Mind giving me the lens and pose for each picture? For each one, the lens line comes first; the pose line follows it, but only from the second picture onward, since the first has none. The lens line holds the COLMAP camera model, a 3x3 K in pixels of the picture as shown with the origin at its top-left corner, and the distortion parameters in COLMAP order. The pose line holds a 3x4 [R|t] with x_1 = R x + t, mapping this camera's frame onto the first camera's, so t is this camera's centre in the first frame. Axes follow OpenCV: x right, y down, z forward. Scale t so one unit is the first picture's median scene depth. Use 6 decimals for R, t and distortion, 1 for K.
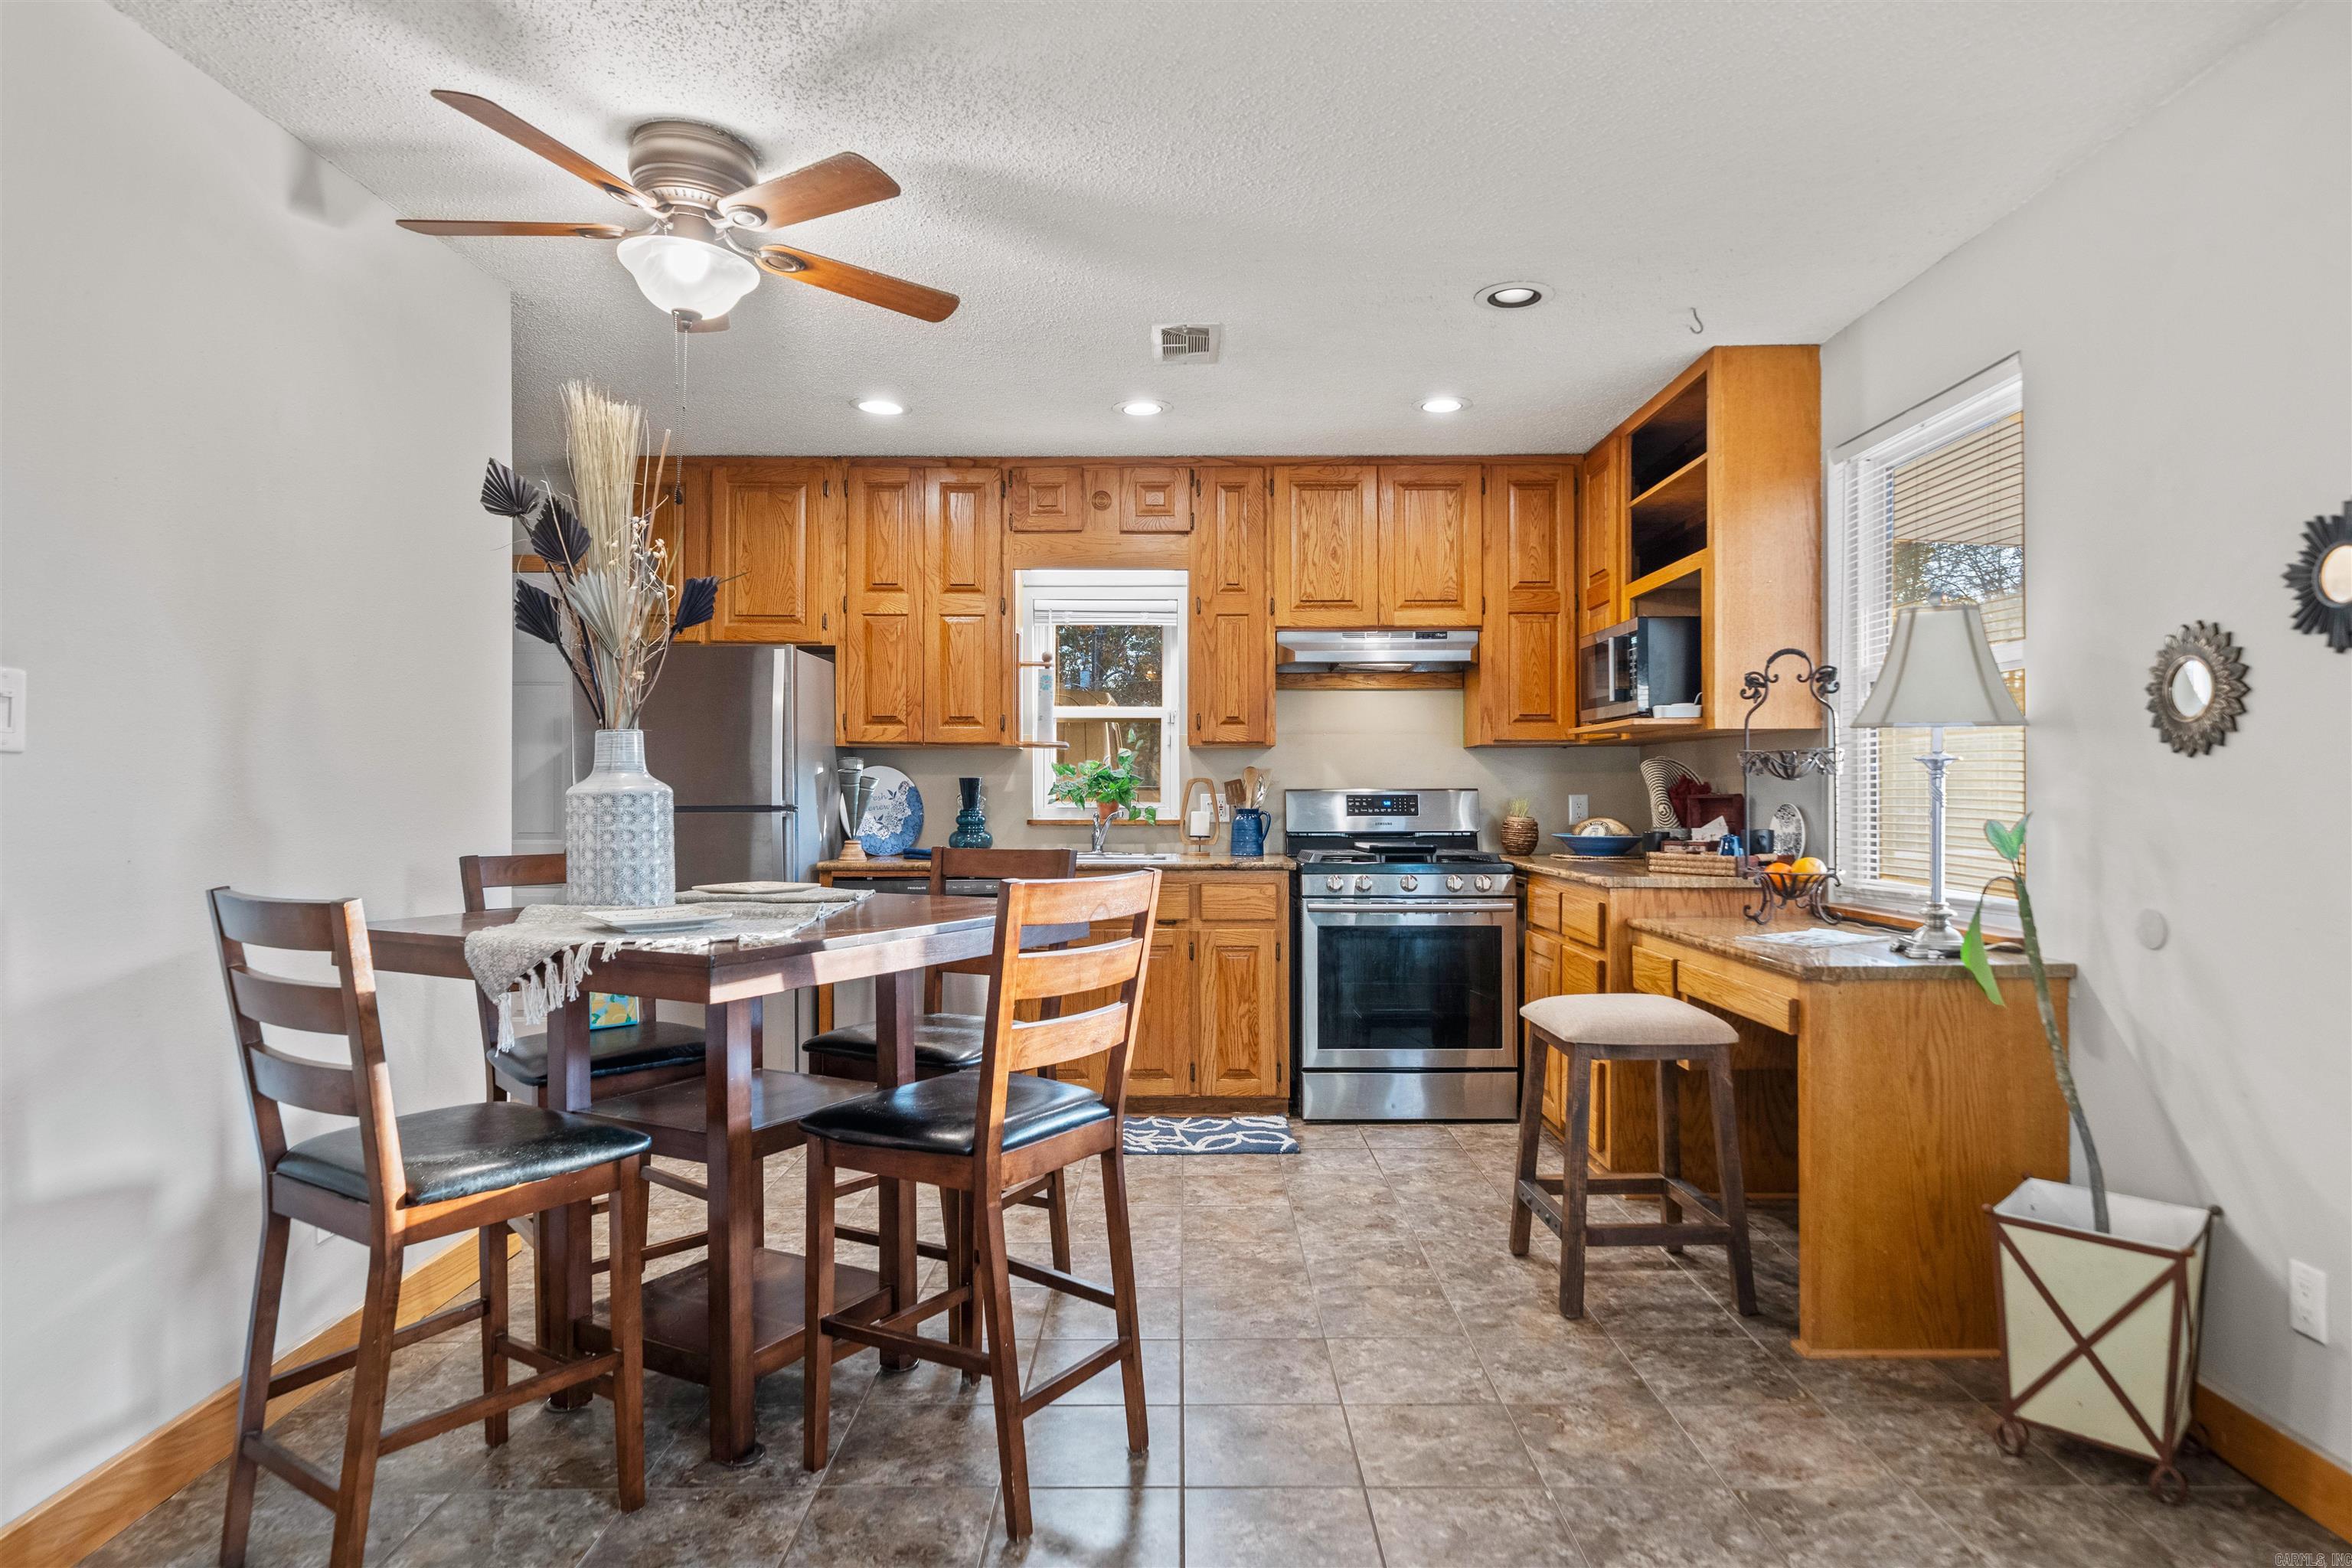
lens RADIAL K [[1362.4, 0, 1191.7], [0, 1362.4, 792.9], [0, 0, 1]] dist [0.002669, 0.000079]
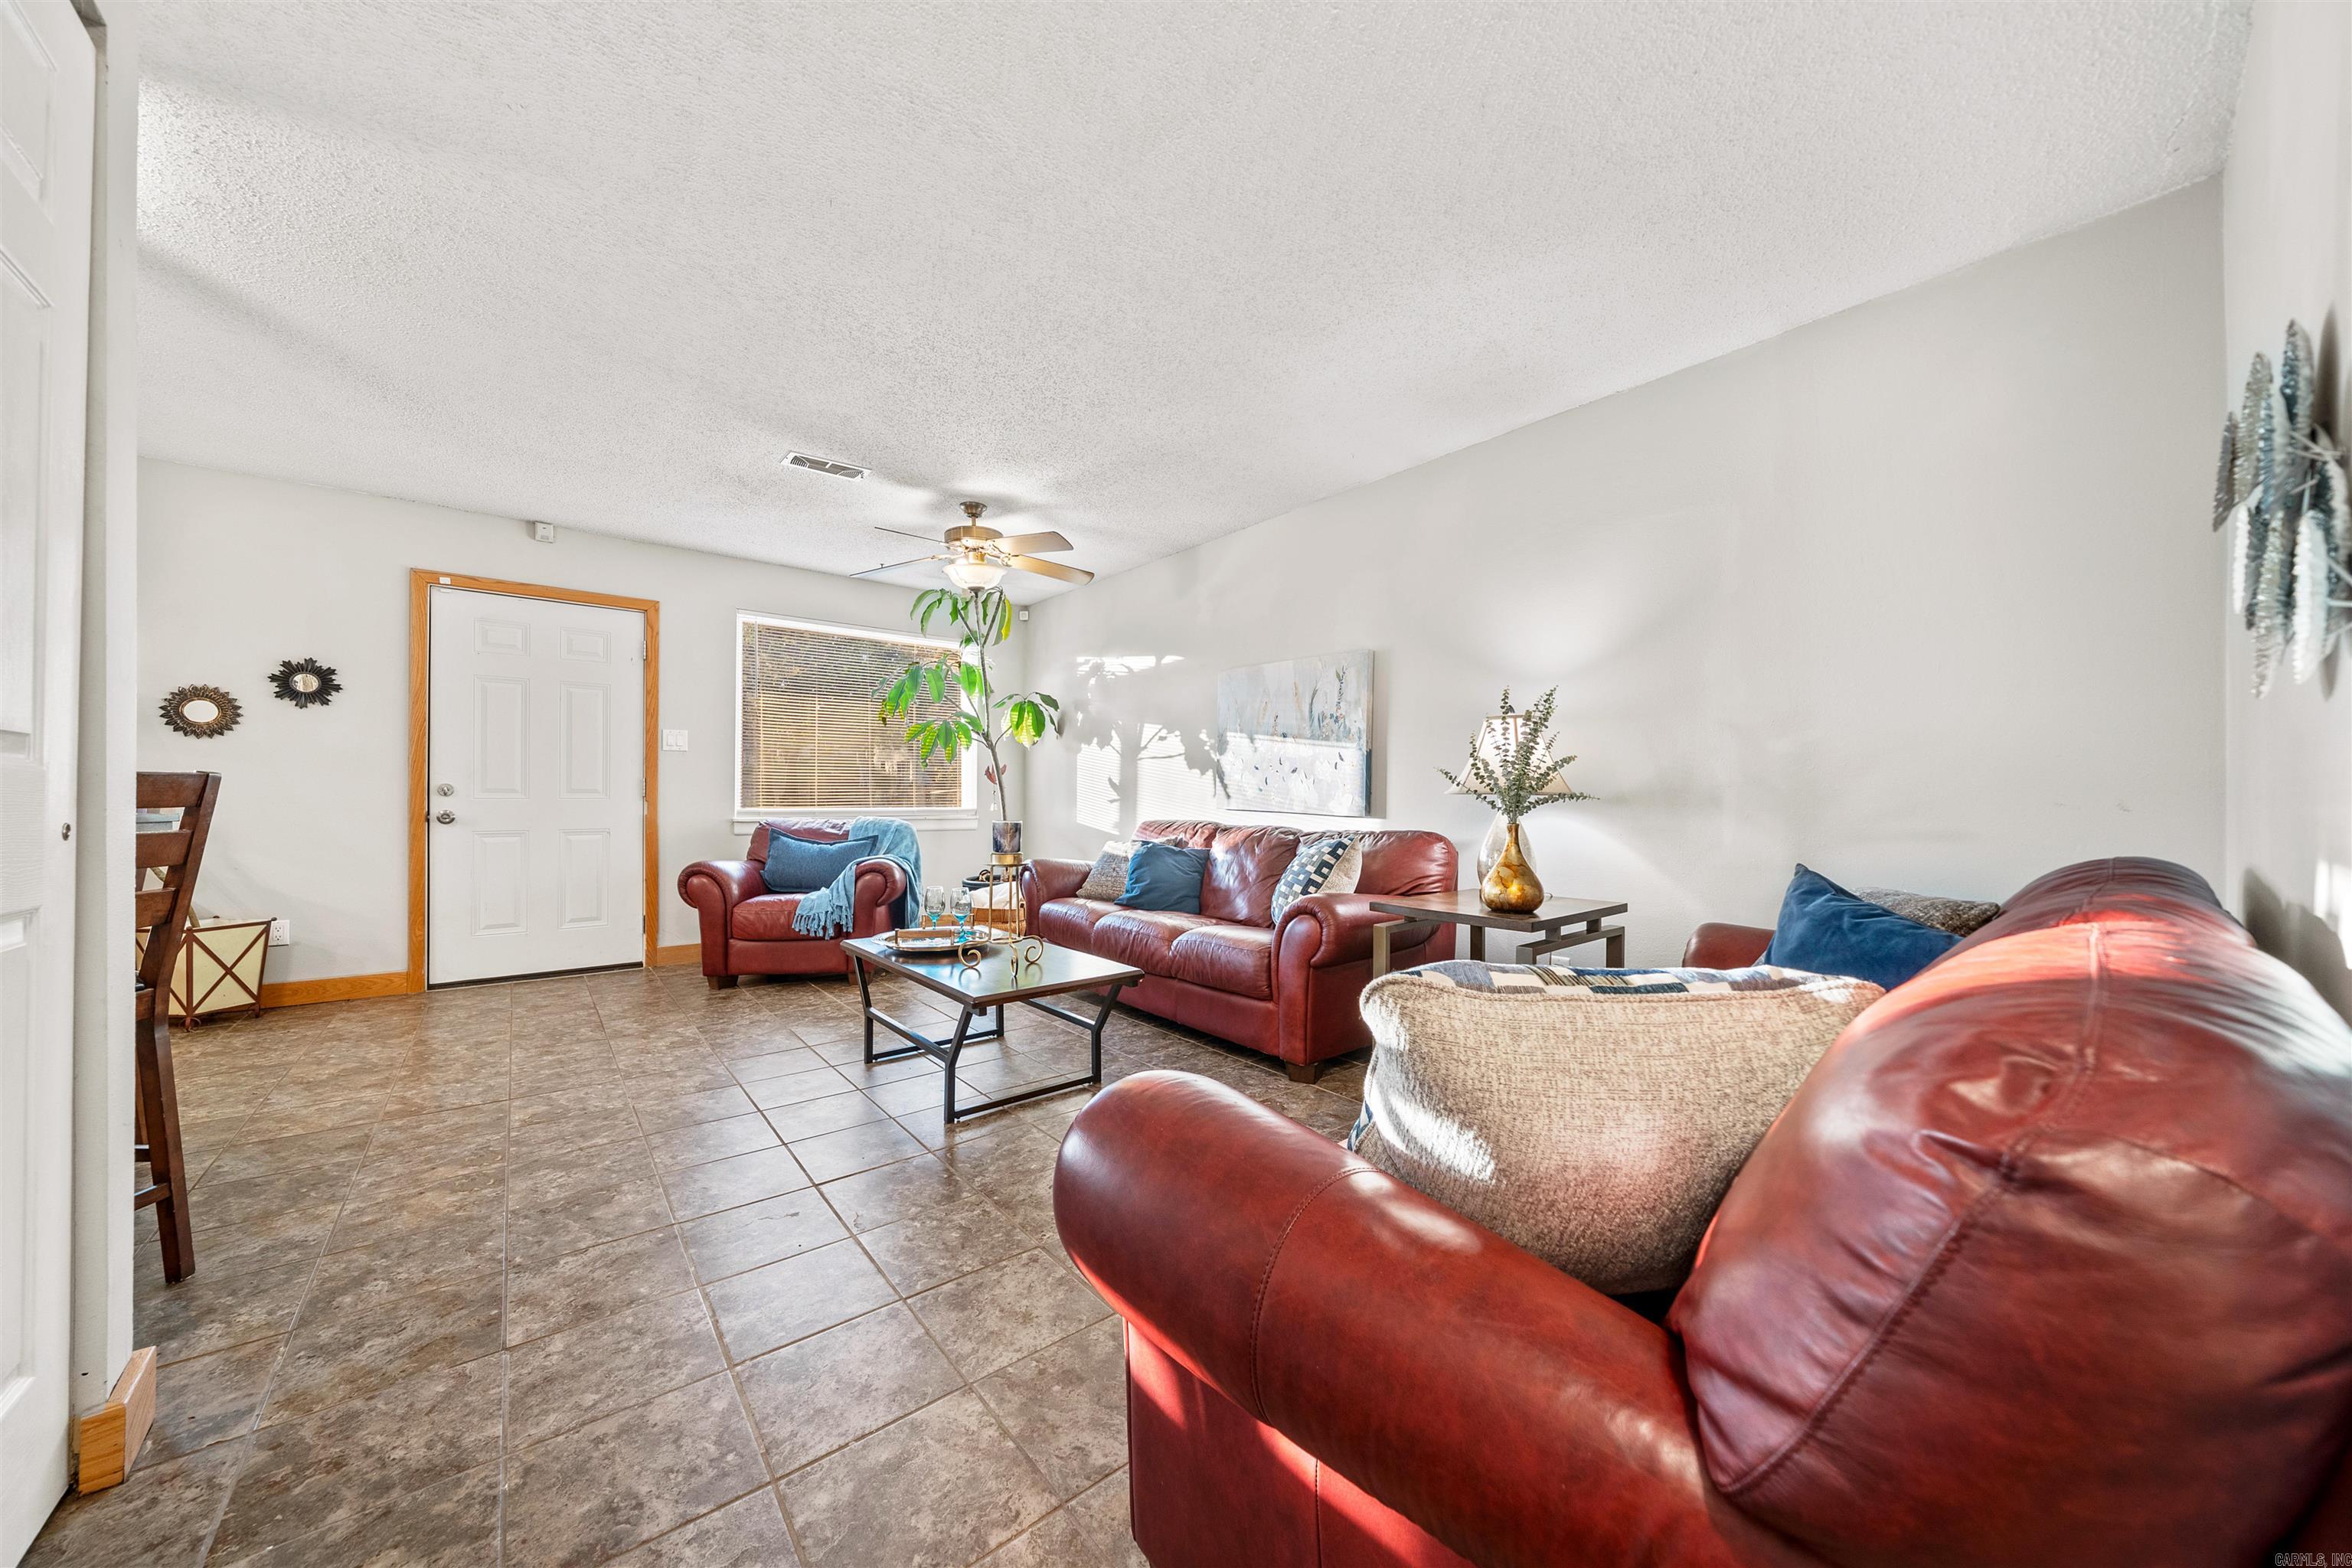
lens RADIAL K [[808.1, 0, 1182.1], [0, 808.1, 792.9], [0, 0, 1]] dist [-0.002214, -0.000176]
pose [[-0.633395, 0.005255, 0.773811, -0.782135], [0.000488, 0.999979, -0.006392, 0.042193], [-0.773829, -0.003671, -0.633385, 0.280628]]
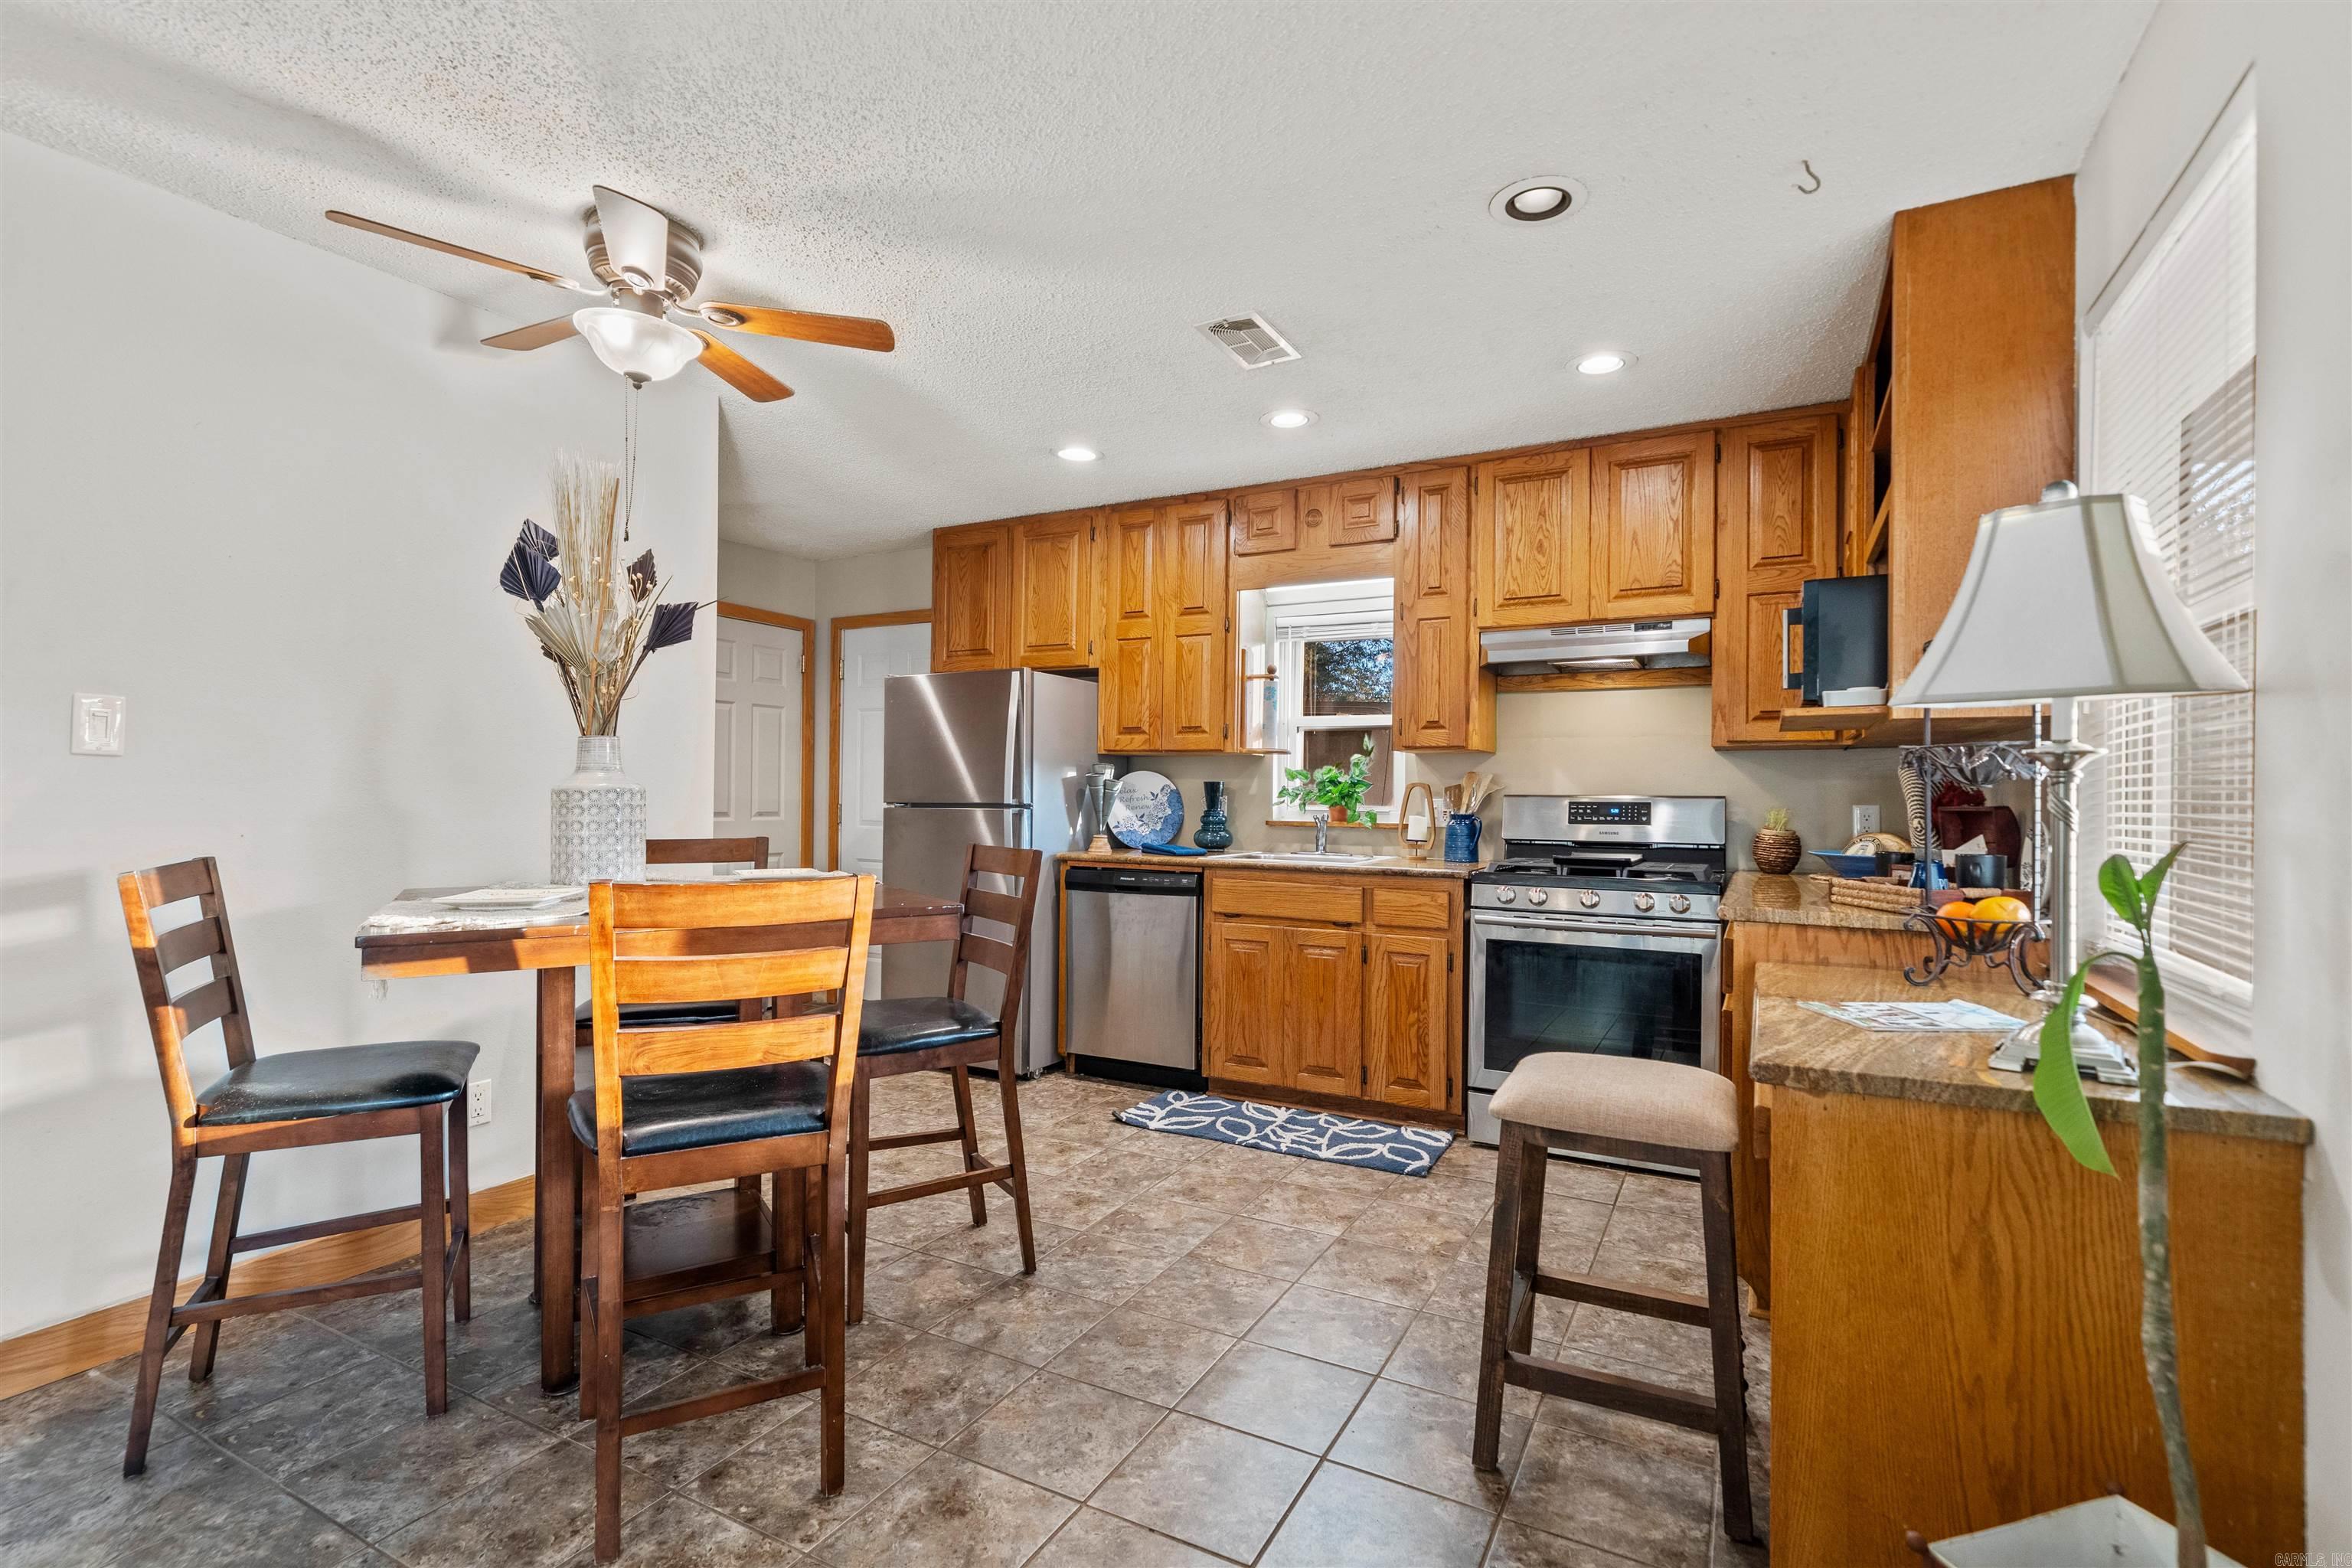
lens RADIAL K [[1091.6, 0, 1181.4], [0, 1091.6, 791.9], [0, 0, 1]] dist [0.001277, 0.001130]
pose [[0.876278, 0.009101, -0.481720, 0.268365], [-0.011305, 0.999935, -0.001673, -0.001014], [0.481673, 0.006912, 0.876324, 0.227995]]
